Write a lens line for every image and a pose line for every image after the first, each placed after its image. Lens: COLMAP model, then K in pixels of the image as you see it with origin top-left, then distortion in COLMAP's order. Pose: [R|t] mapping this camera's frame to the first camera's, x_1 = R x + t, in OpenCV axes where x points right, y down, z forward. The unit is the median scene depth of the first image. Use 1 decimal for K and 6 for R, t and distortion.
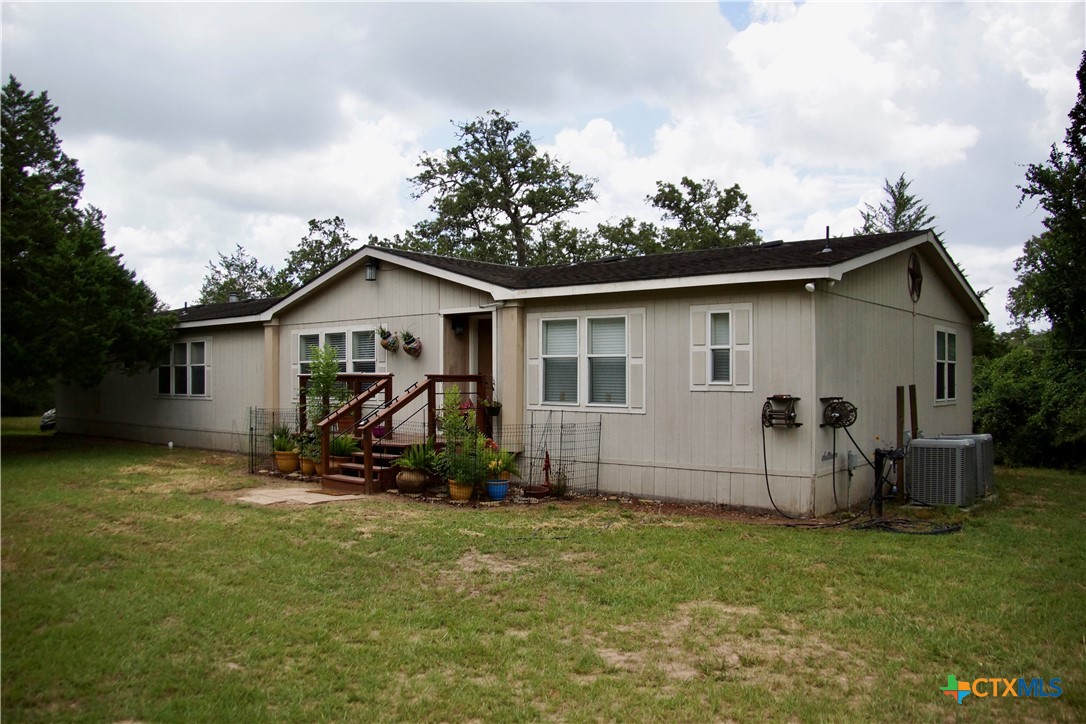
lens RADIAL K [[1025.4, 0, 540.9], [0, 1025.4, 366.3], [0, 0, 1]] dist [-0.010654, -0.001451]
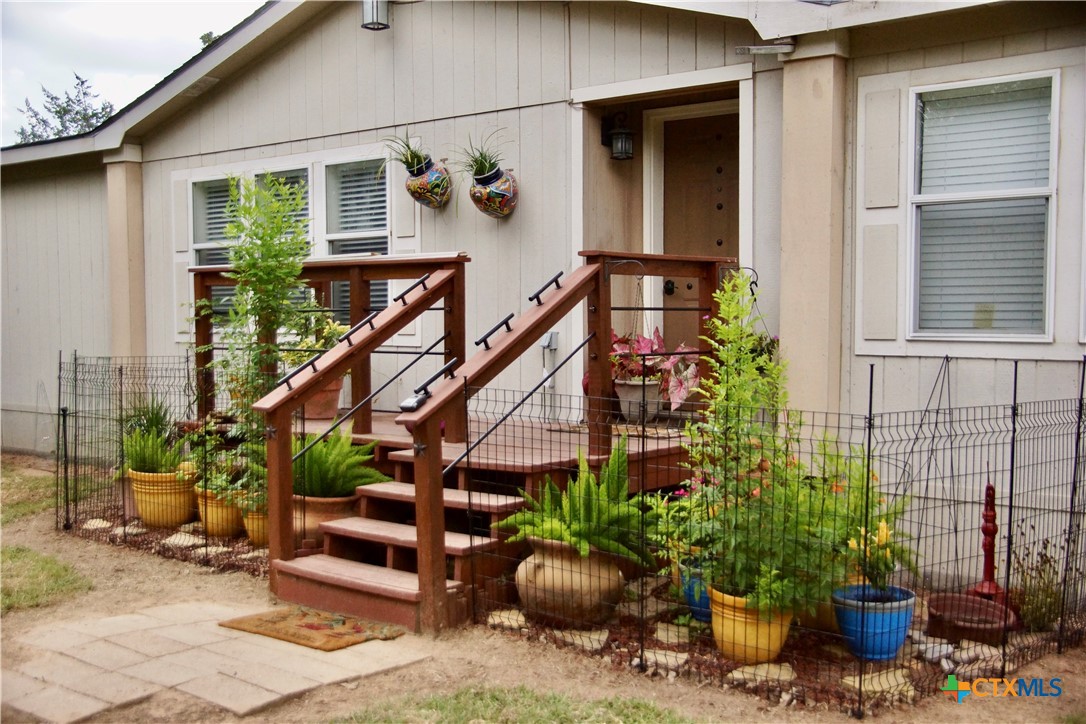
lens RADIAL K [[1200.5, 0, 544.8], [0, 1200.5, 360.4], [0, 0, 1]] dist [0.097267, 0.000000]
pose [[0.998597, -0.006245, 0.052586, -0.134407], [0.003806, 0.998918, 0.046354, 0.023394], [-0.052819, -0.046089, 0.997540, 0.565087]]
